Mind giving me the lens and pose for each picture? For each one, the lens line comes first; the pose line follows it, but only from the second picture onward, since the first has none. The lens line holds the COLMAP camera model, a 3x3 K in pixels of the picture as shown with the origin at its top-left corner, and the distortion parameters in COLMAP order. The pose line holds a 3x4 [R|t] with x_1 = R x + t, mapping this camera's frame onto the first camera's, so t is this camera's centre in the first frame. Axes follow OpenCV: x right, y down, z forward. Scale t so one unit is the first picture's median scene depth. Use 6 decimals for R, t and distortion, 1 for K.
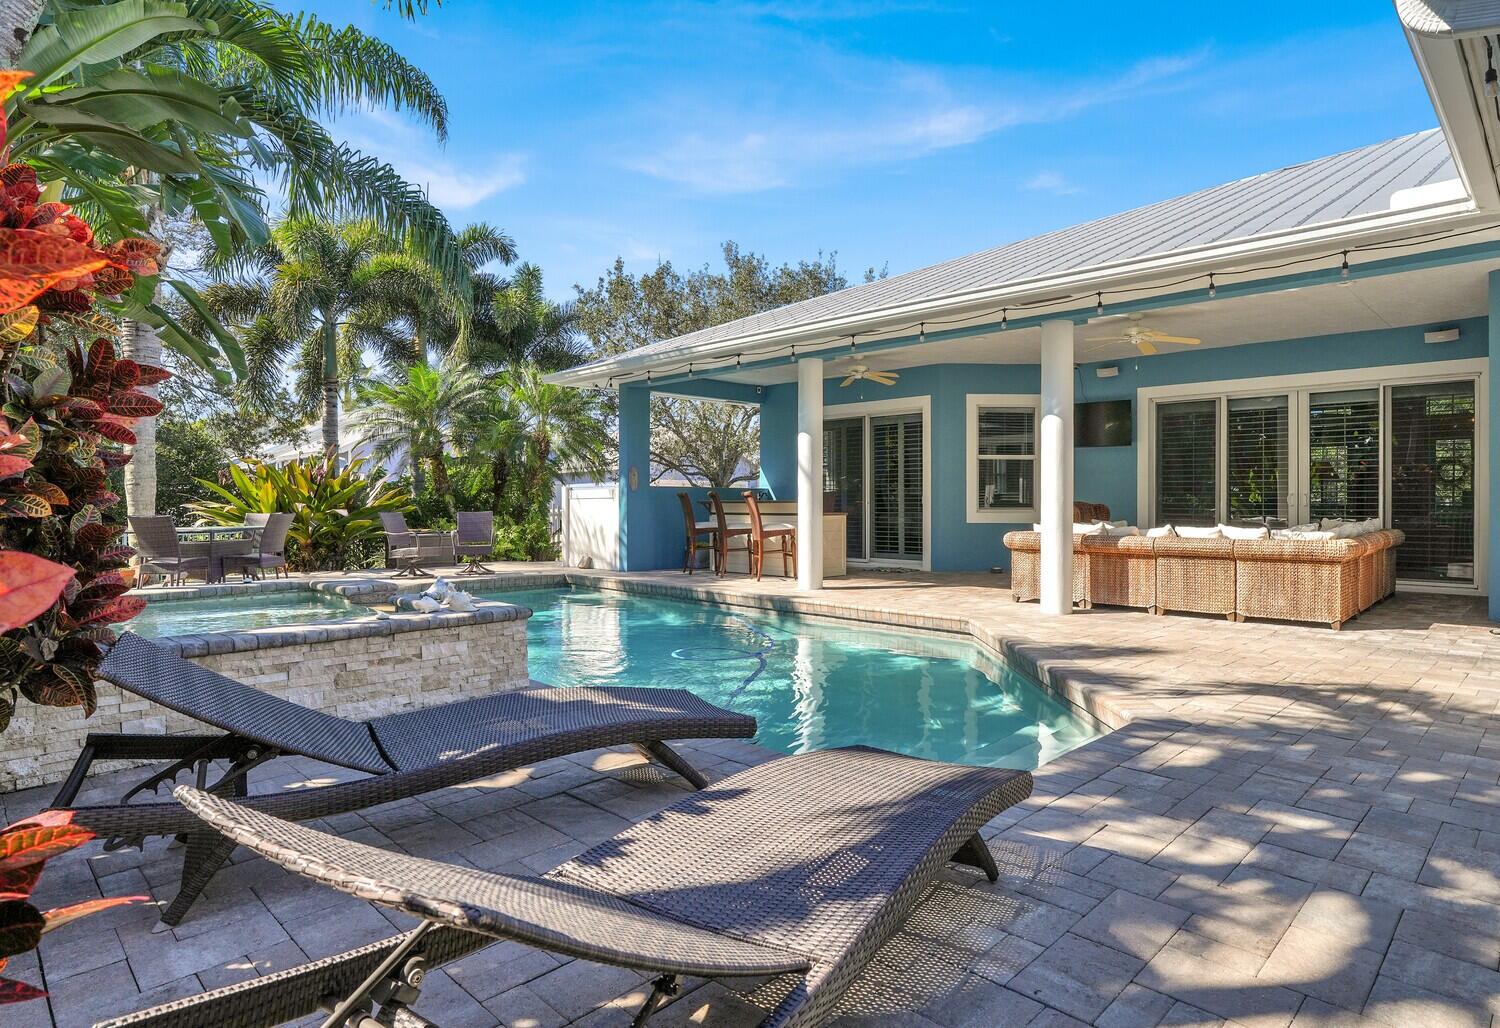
lens RADIAL K [[844.8, 0, 750.0], [0, 844.8, 514.0], [0, 0, 1]] dist [-0.001627, -0.000269]
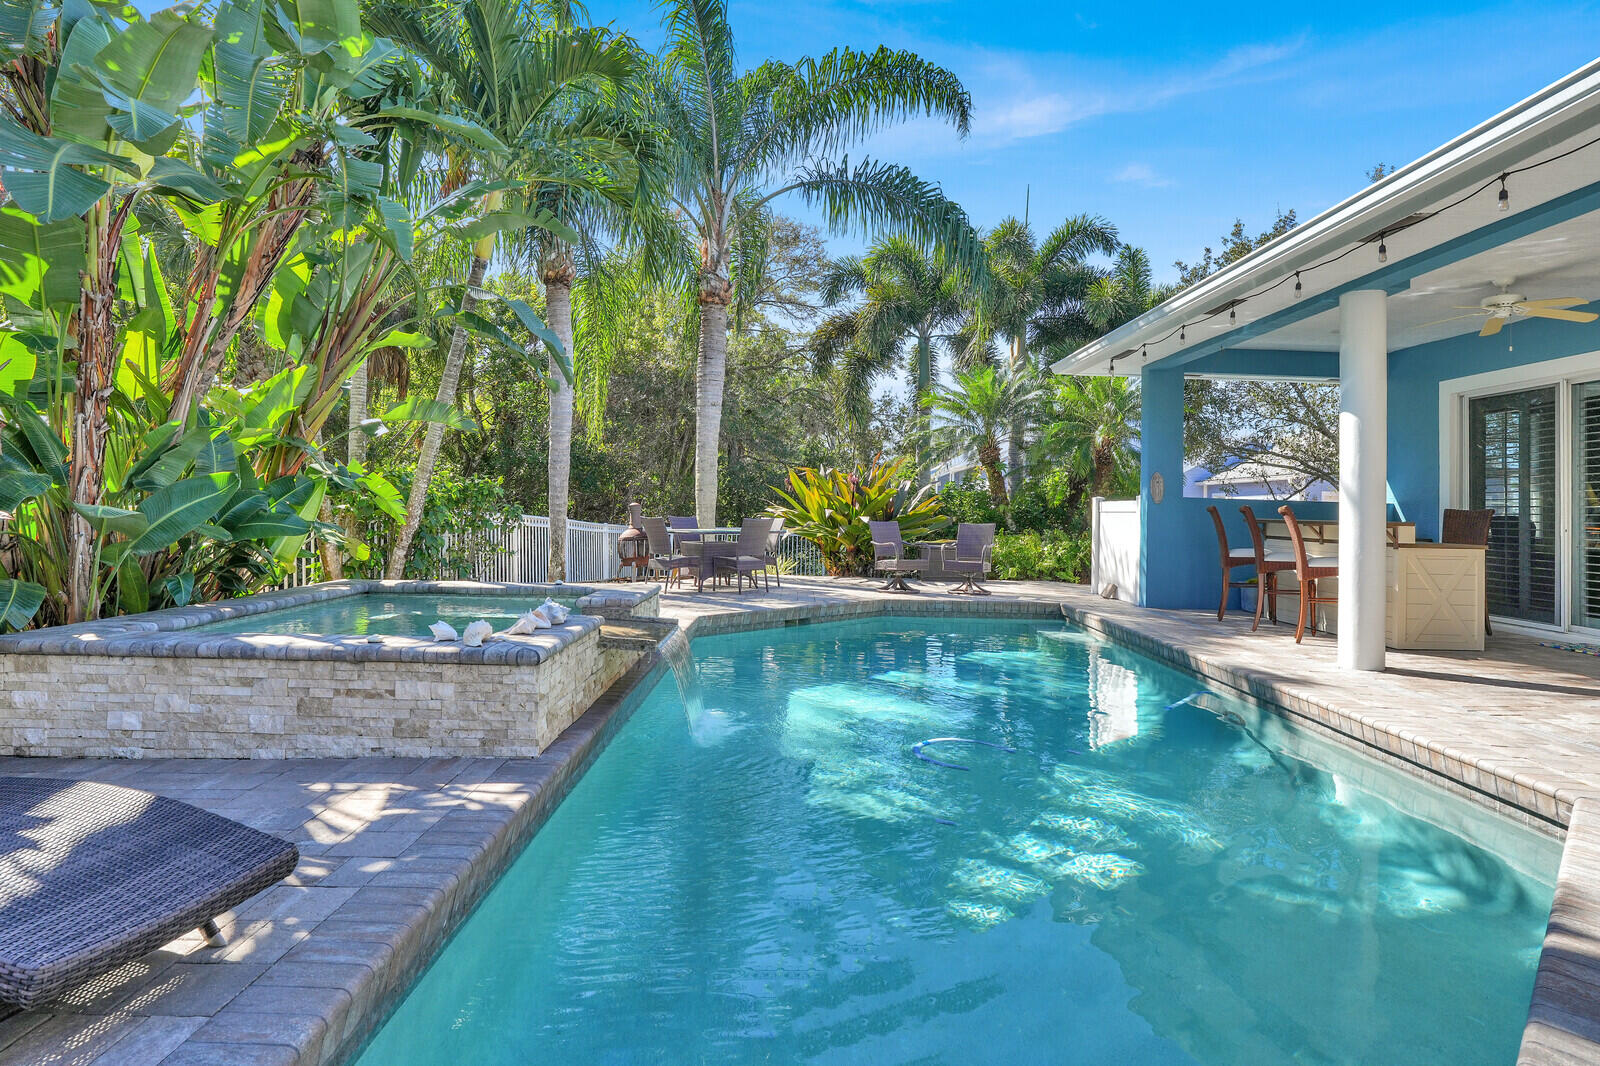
lens RADIAL K [[827.6, 0, 803.3], [0, 827.6, 489.6], [0, 0, 1]] dist [-0.031292, 0.000374]
pose [[0.717397, 0.003427, -0.696656, 0.246226], [-0.033888, 0.998976, -0.029982, -0.010597], [0.695840, 0.045117, 0.716778, 0.381350]]
